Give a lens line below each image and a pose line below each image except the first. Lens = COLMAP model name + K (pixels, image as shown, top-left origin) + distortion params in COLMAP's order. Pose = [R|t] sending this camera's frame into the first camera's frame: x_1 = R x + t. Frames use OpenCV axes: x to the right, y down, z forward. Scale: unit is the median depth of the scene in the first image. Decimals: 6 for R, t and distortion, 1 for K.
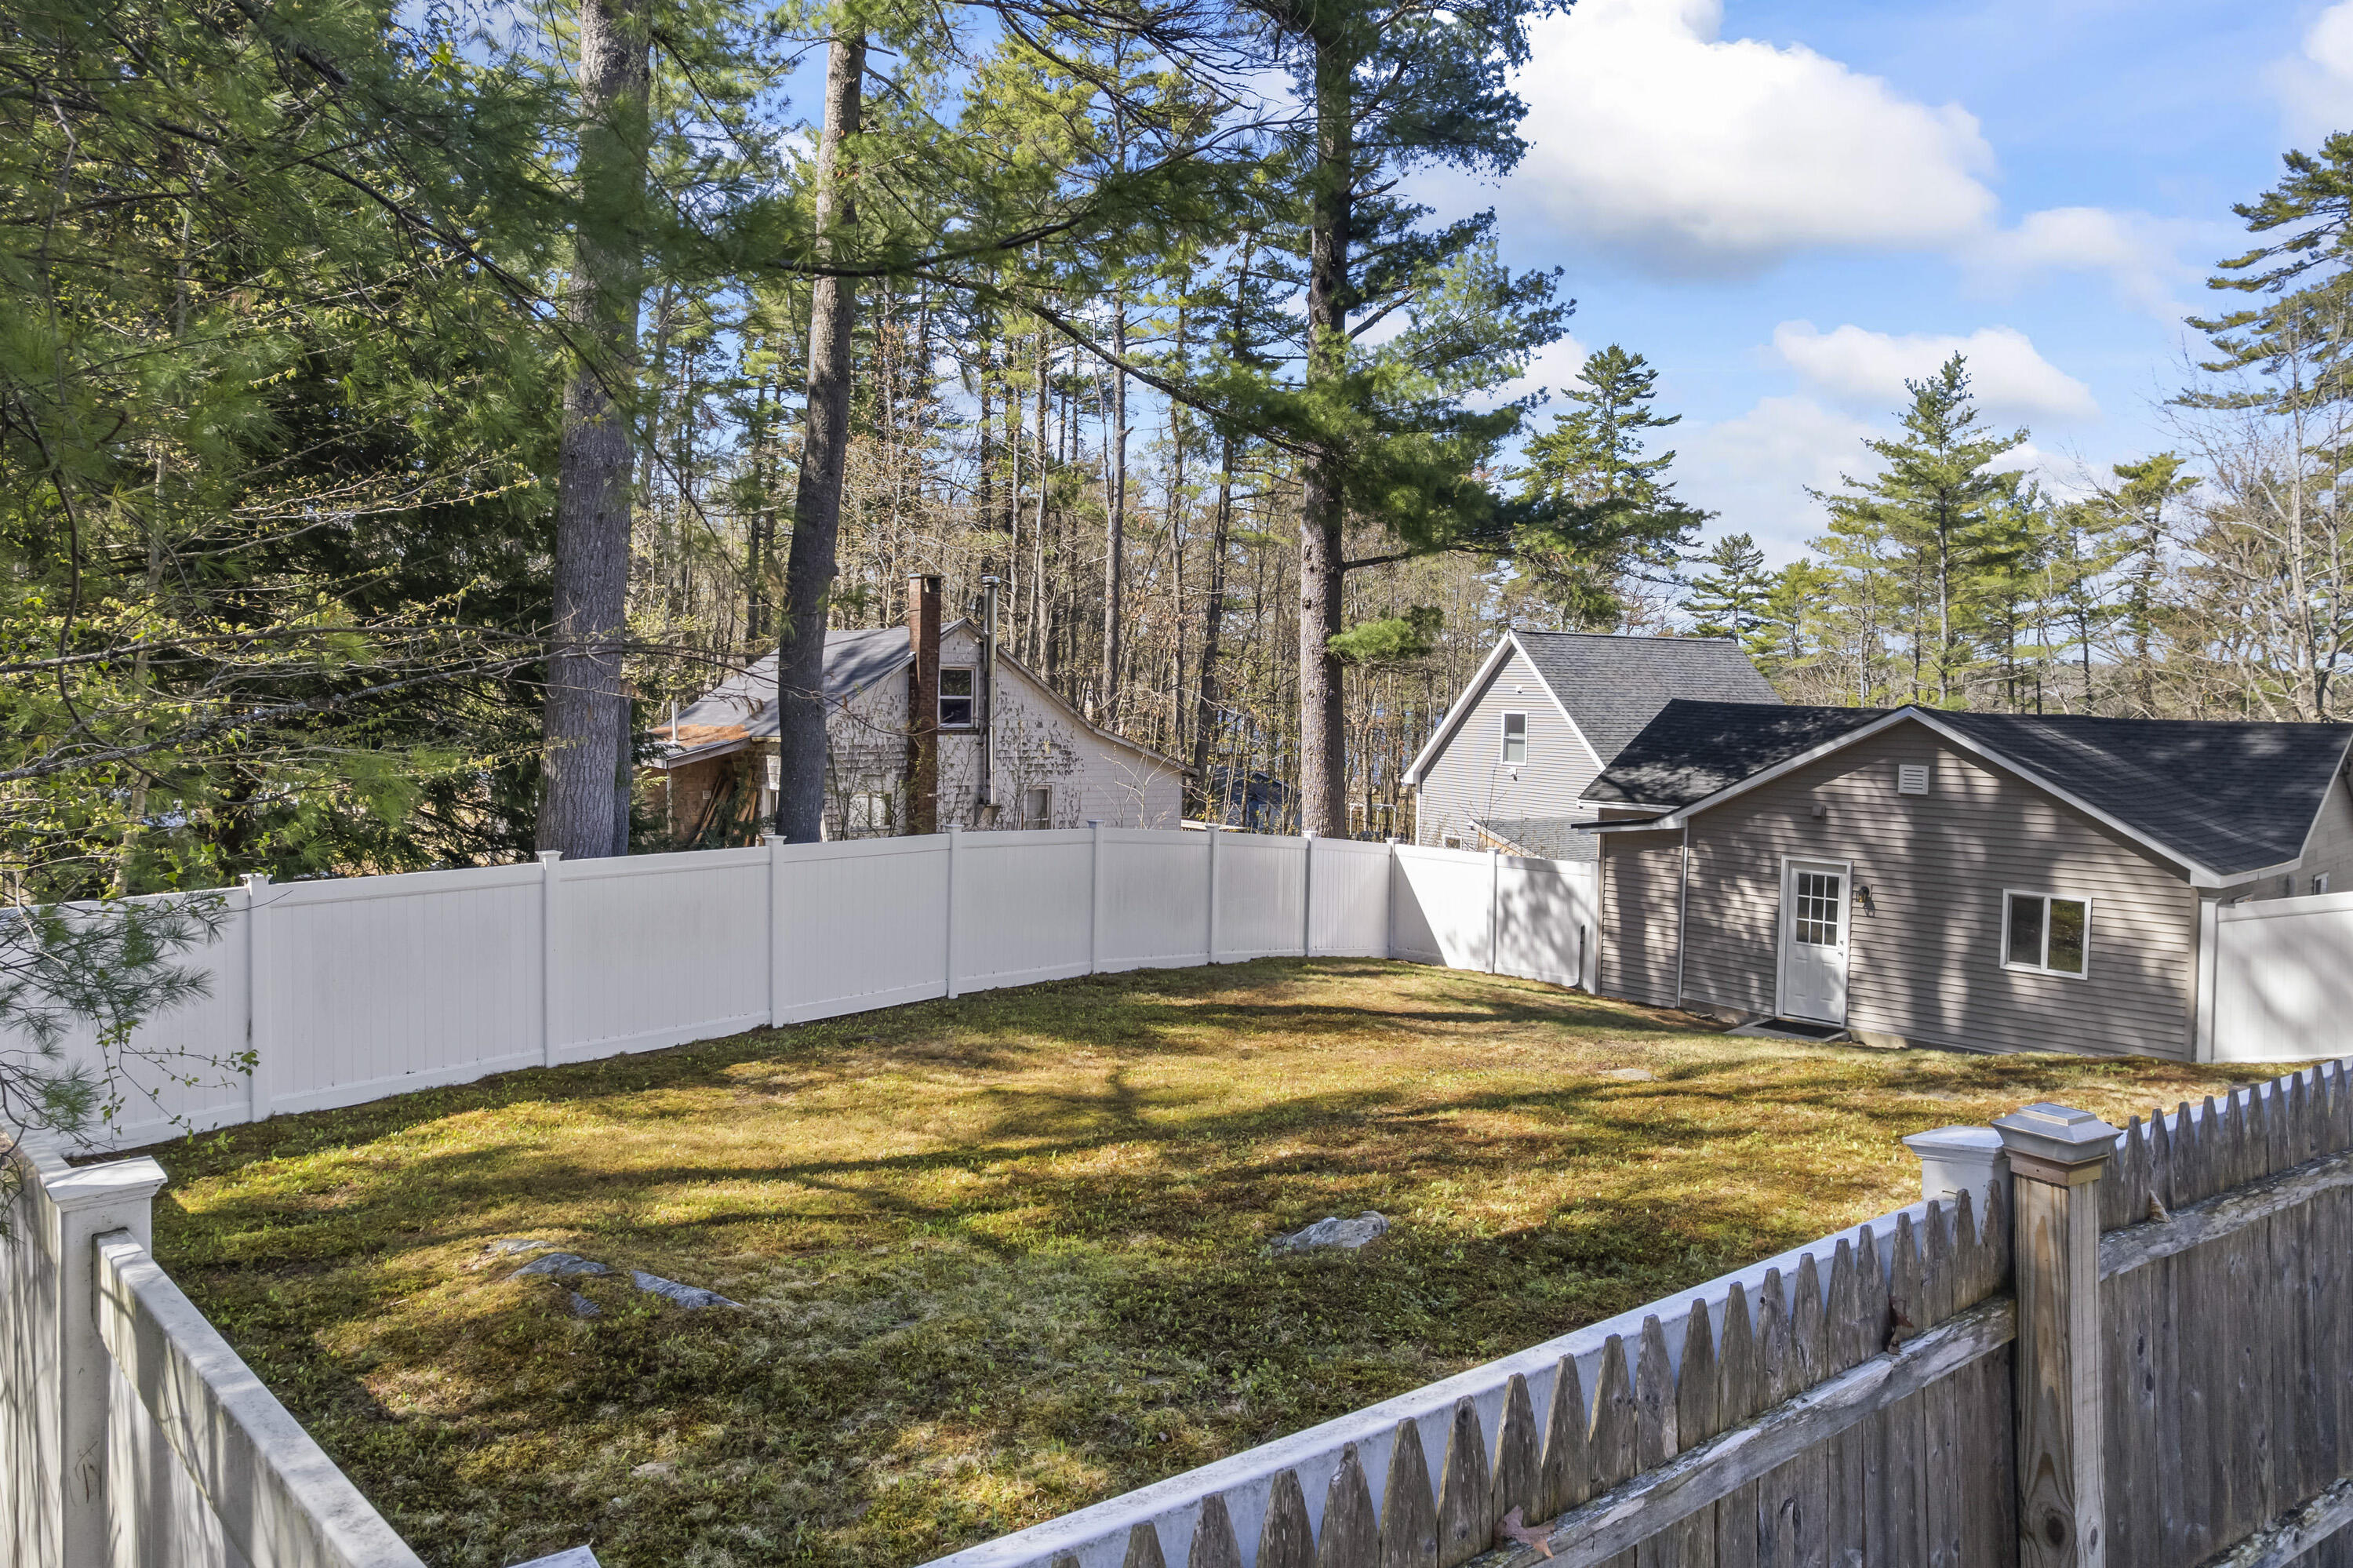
lens RADIAL K [[1511.0, 0, 1172.5], [0, 1511.0, 751.2], [0, 0, 1]] dist [-0.072733, 0.058521]
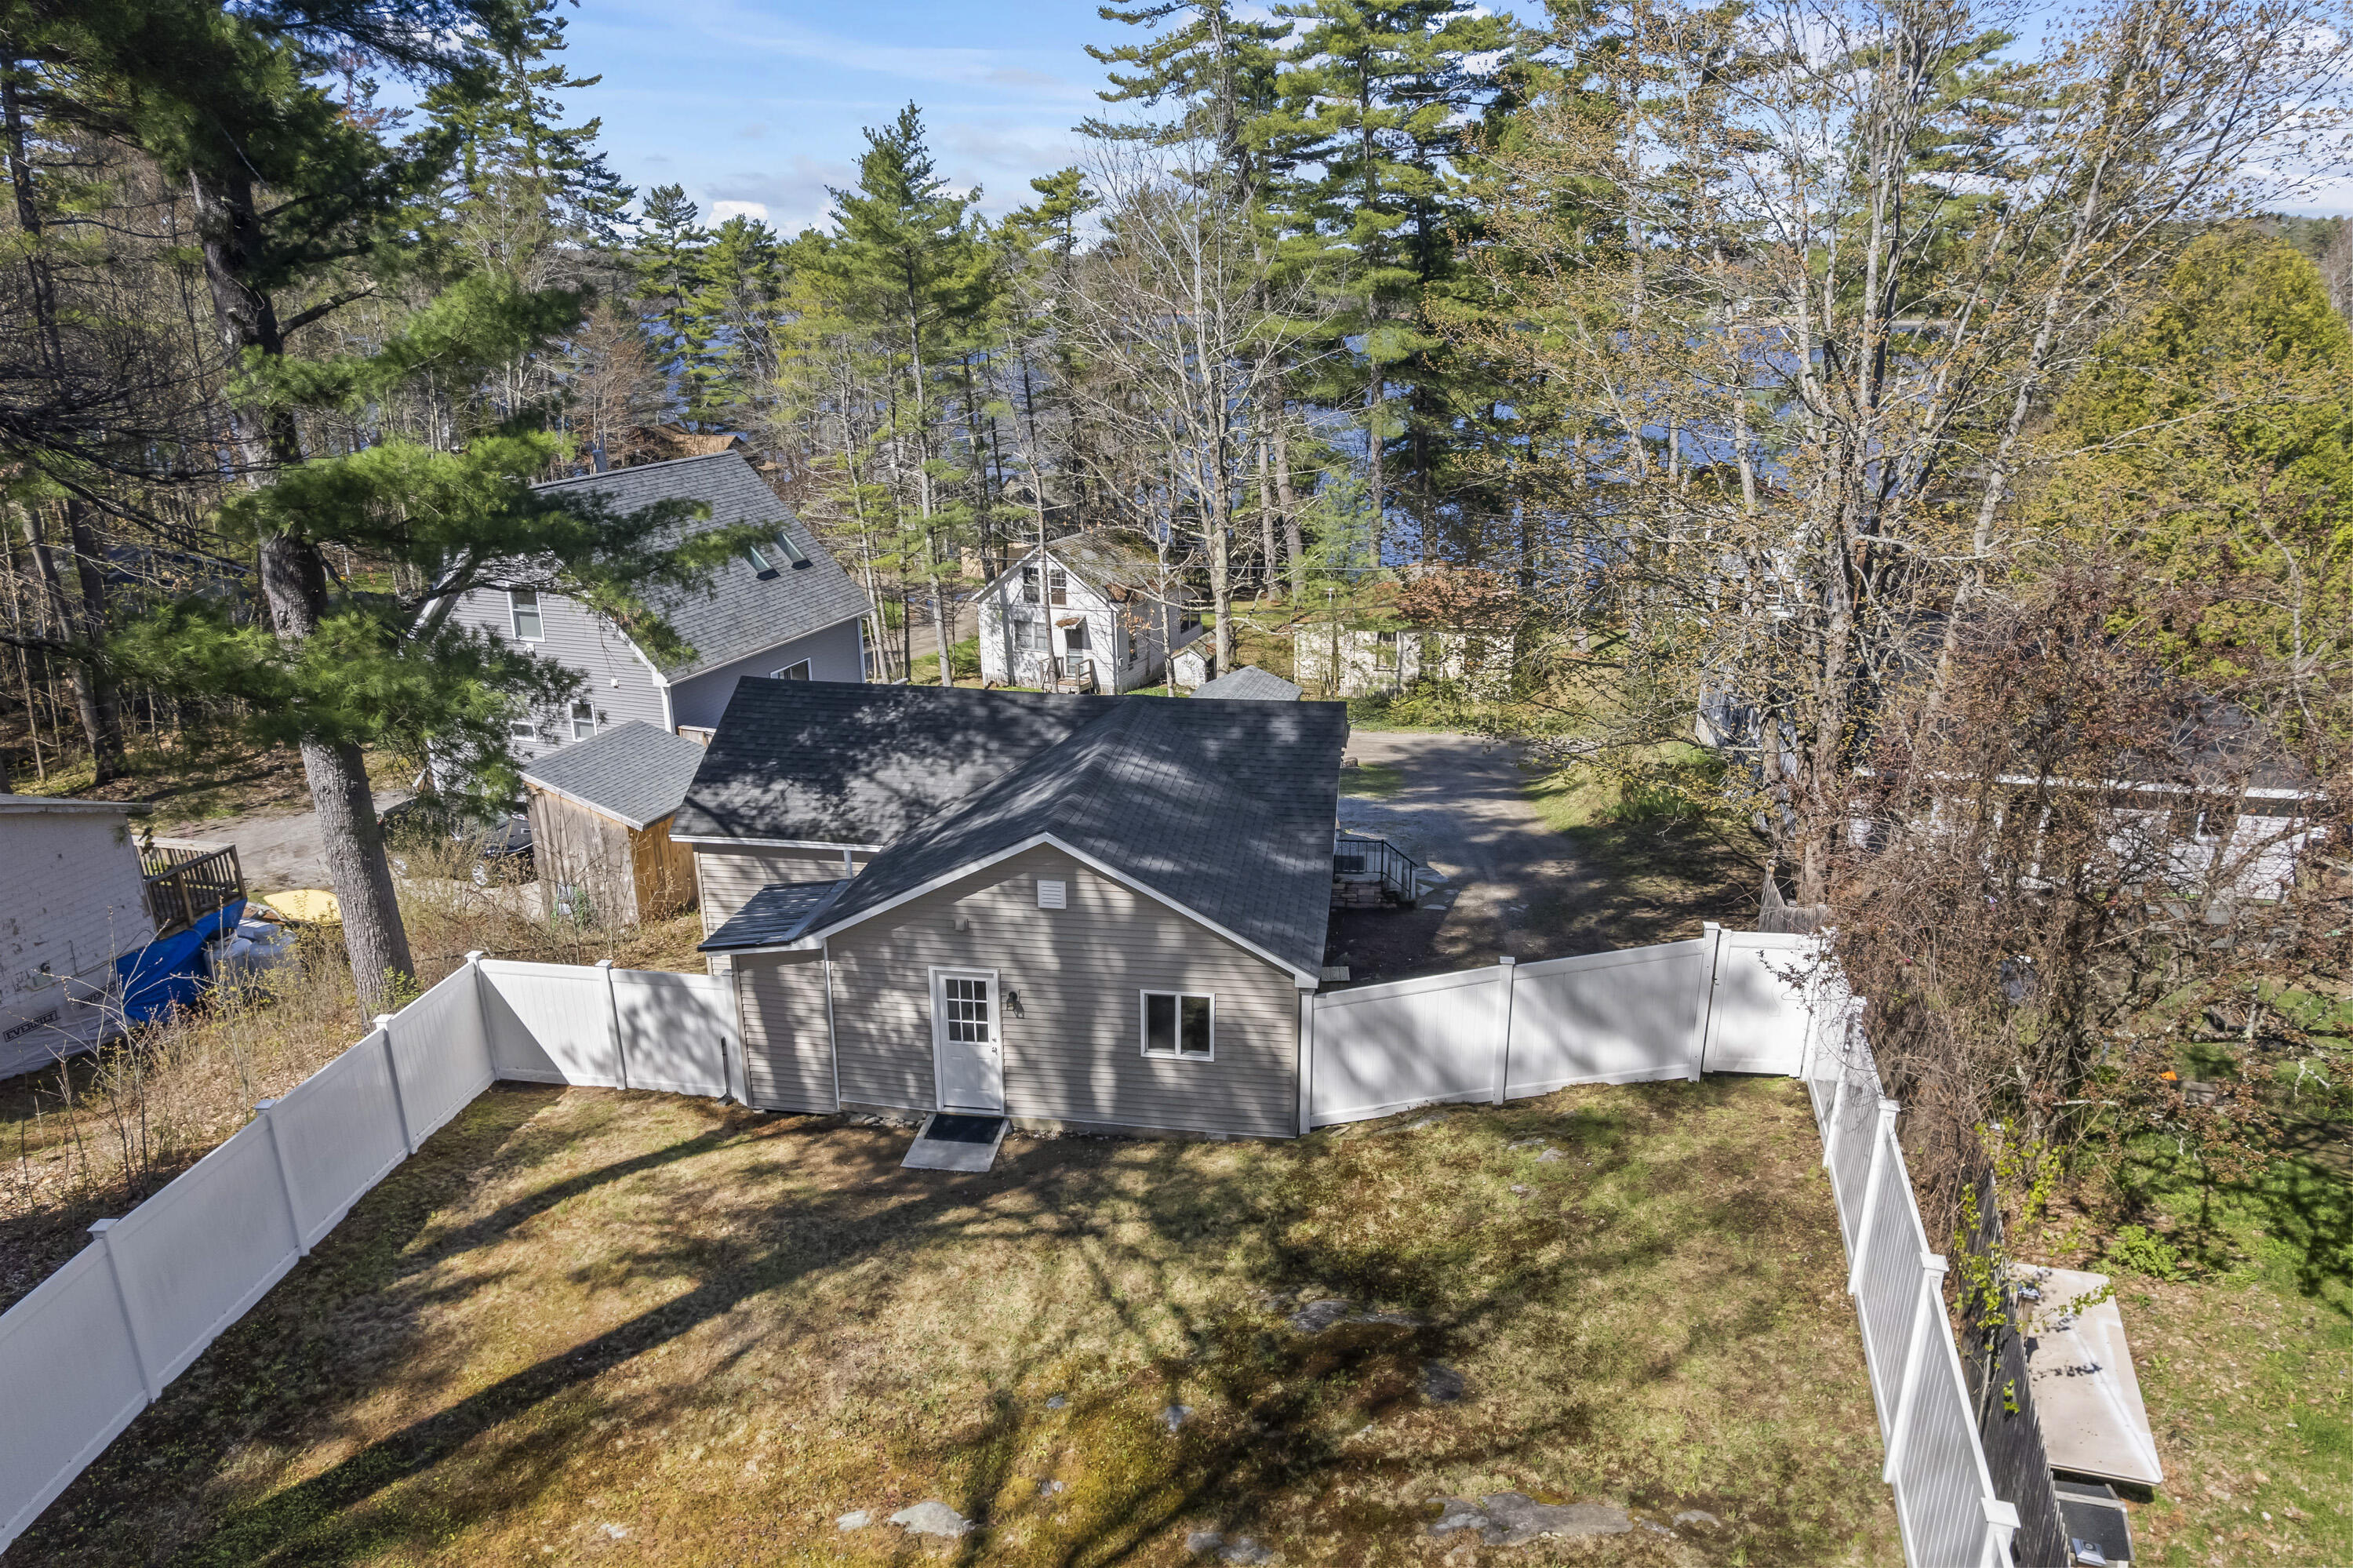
lens RADIAL K [[1511.0, 0, 1147.5], [0, 1511.0, 755.2], [0, 0, 1]] dist [-0.072733, 0.058521]
pose [[0.789760, -0.206029, 0.577781, -0.007043], [0.053683, 0.961508, 0.269482, -0.110677], [-0.611062, -0.181809, 0.770421, 0.061508]]
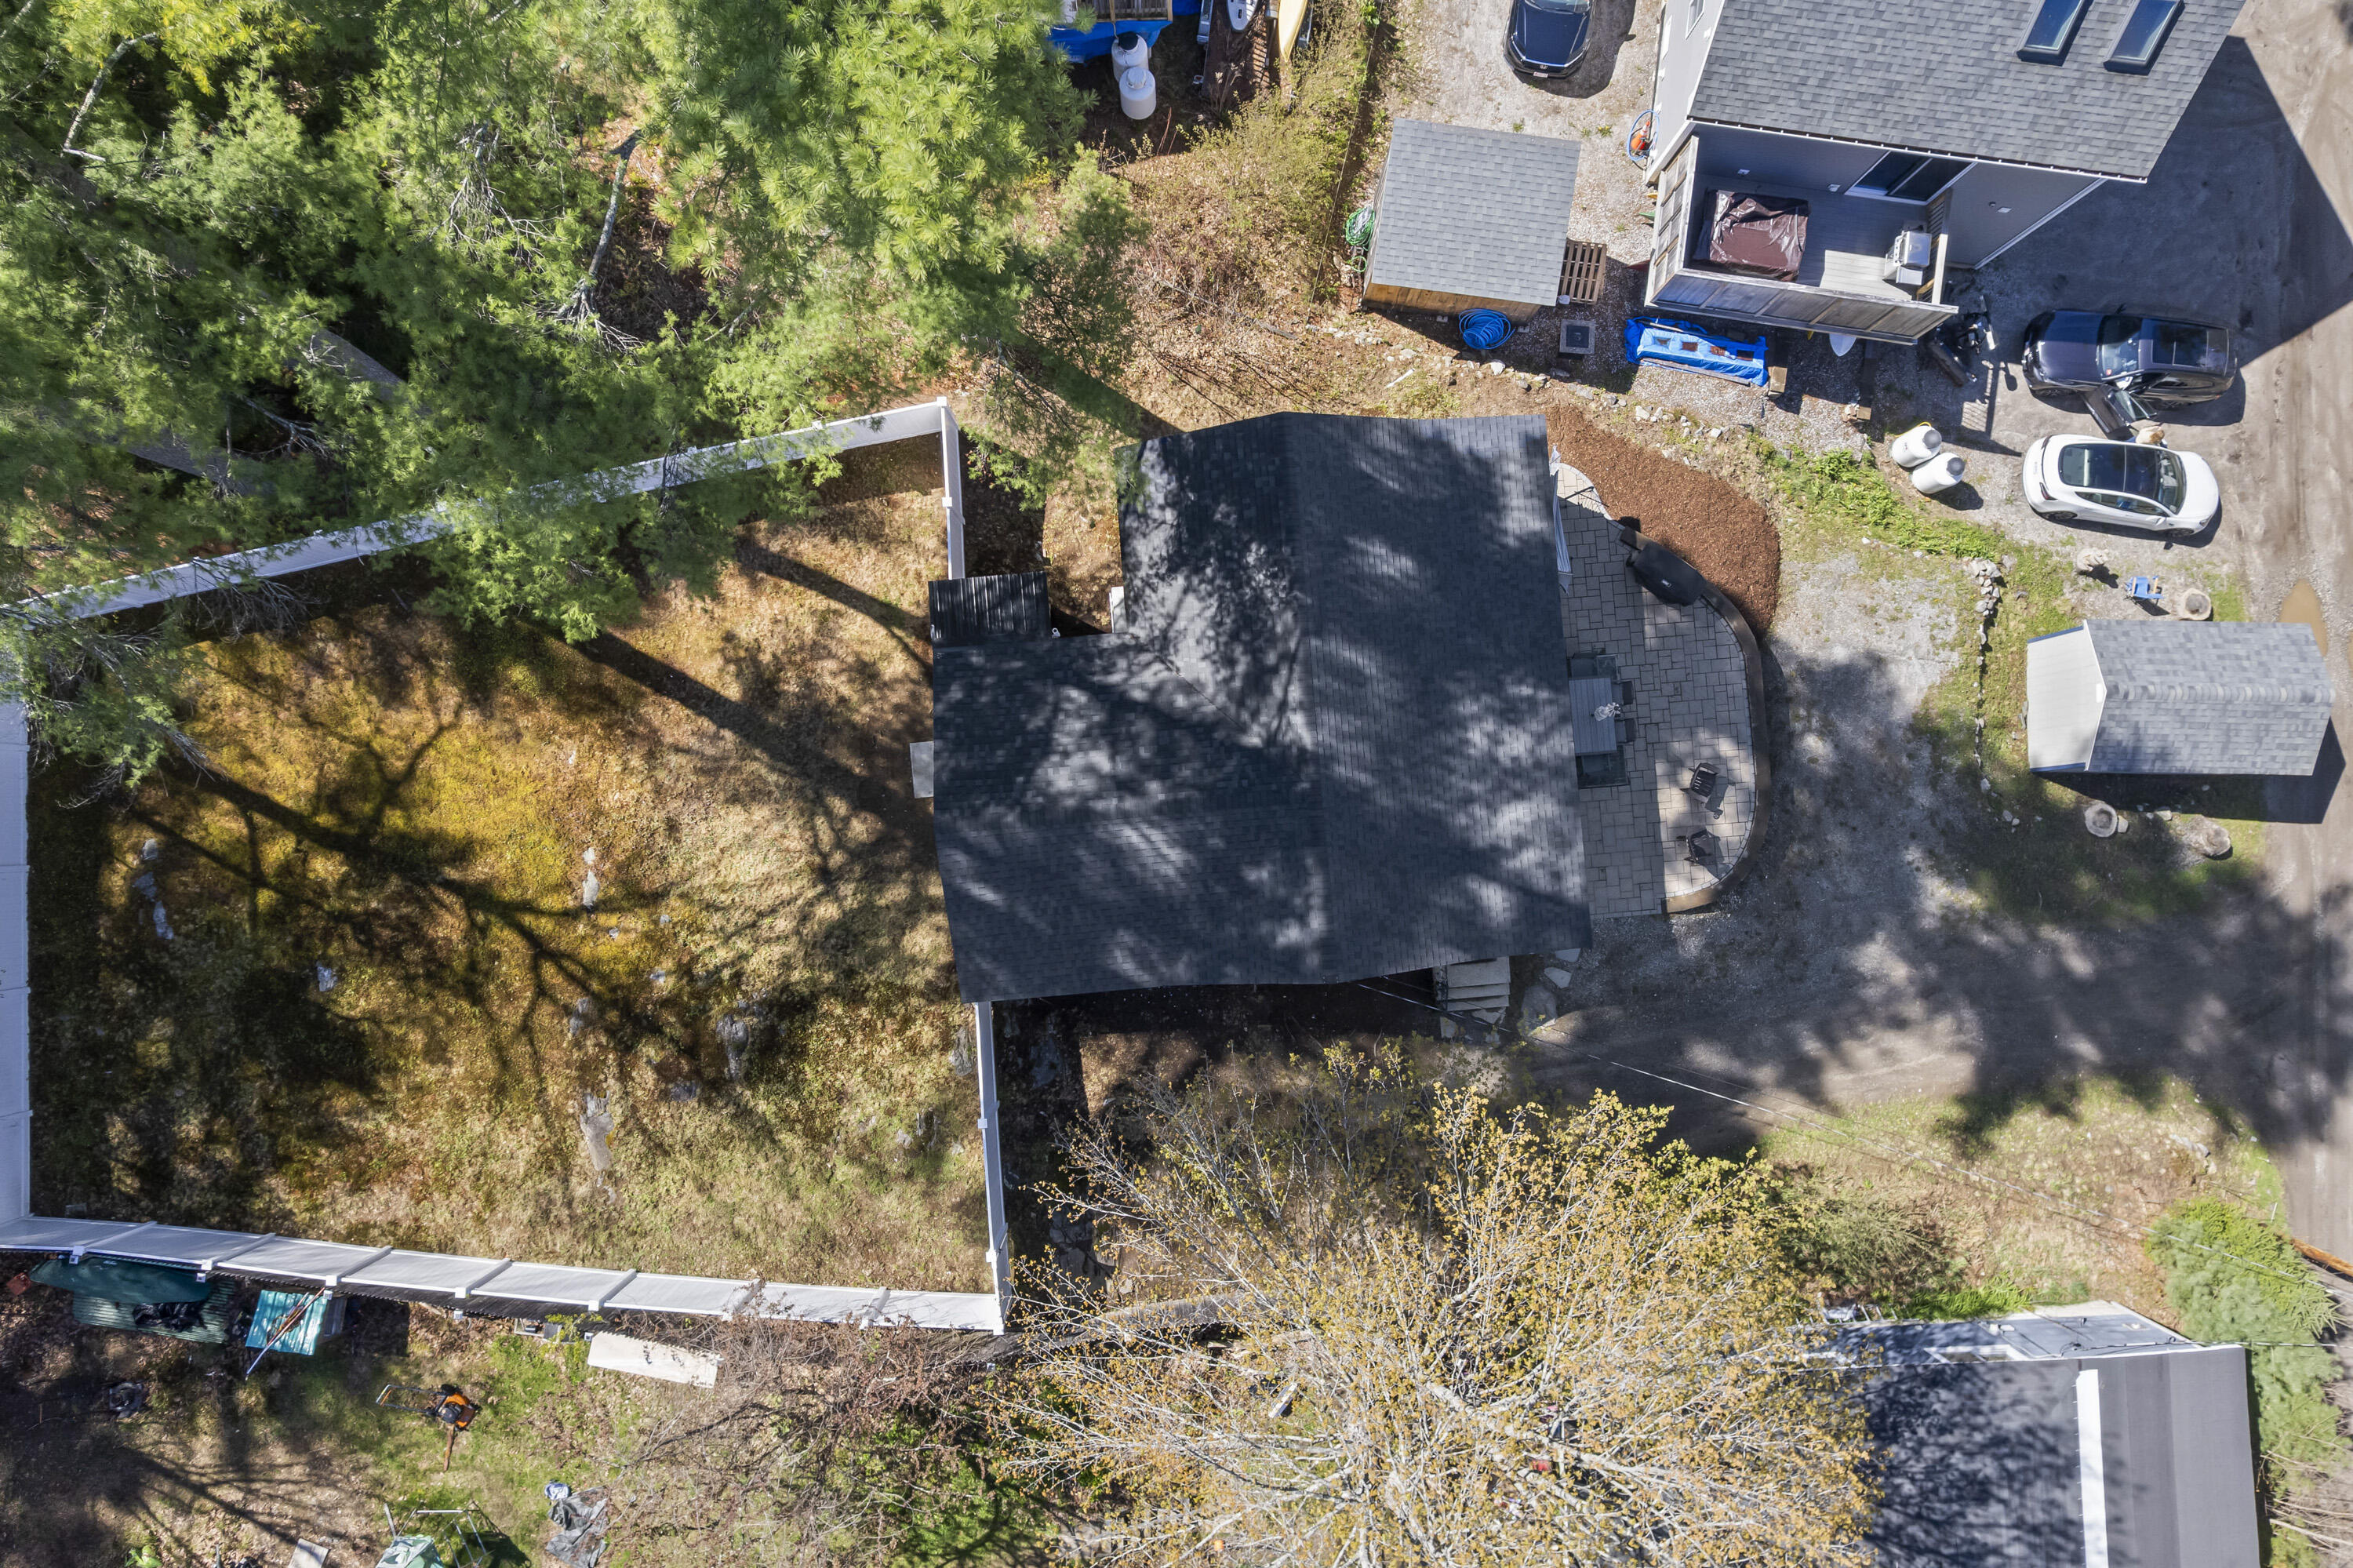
lens RADIAL K [[1511.0, 0, 1231.9], [0, 1511.0, 742.0], [0, 0, 1]] dist [-0.072733, 0.058521]
pose [[0.785929, 0.617827, -0.024601, 0.228195], [-0.035970, 0.085404, 0.995697, -0.484825], [0.617270, -0.781662, 0.089345, 0.358070]]
